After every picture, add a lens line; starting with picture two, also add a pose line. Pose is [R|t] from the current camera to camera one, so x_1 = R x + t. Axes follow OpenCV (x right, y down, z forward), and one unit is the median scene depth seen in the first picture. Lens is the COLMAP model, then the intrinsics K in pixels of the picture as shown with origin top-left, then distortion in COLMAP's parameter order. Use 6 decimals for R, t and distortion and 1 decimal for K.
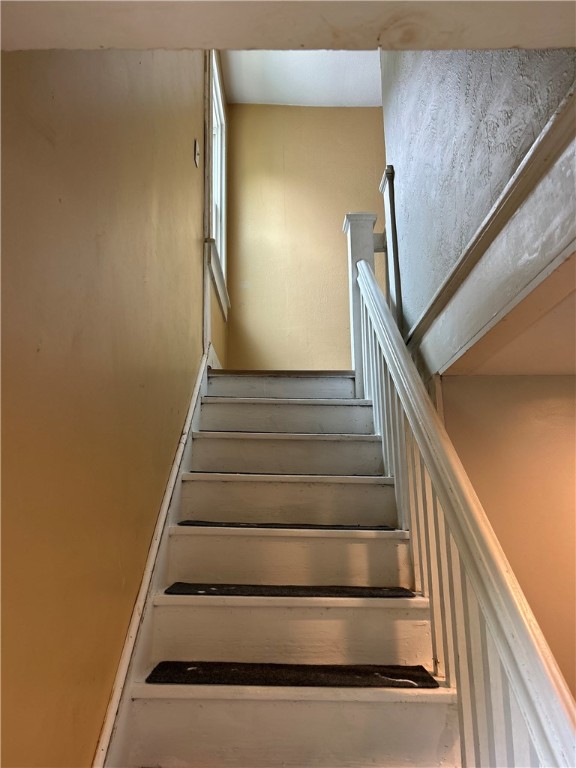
lens RADIAL K [[576.8, 0, 284.5], [0, 576.8, 388.0], [0, 0, 1]] dist [0.087659, -0.093621]
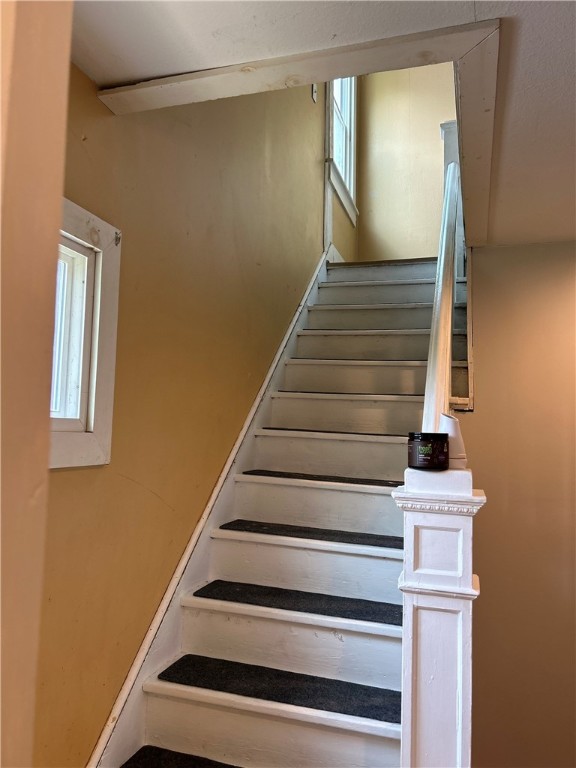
lens RADIAL K [[576.8, 0, 286.7], [0, 576.8, 382.6], [0, 0, 1]] dist [0.087659, -0.093621]
pose [[0.952272, 0.005053, -0.305209, 0.197233], [0.033382, 0.992142, 0.120581, 0.080336], [0.303420, -0.125014, 0.944620, -0.330488]]
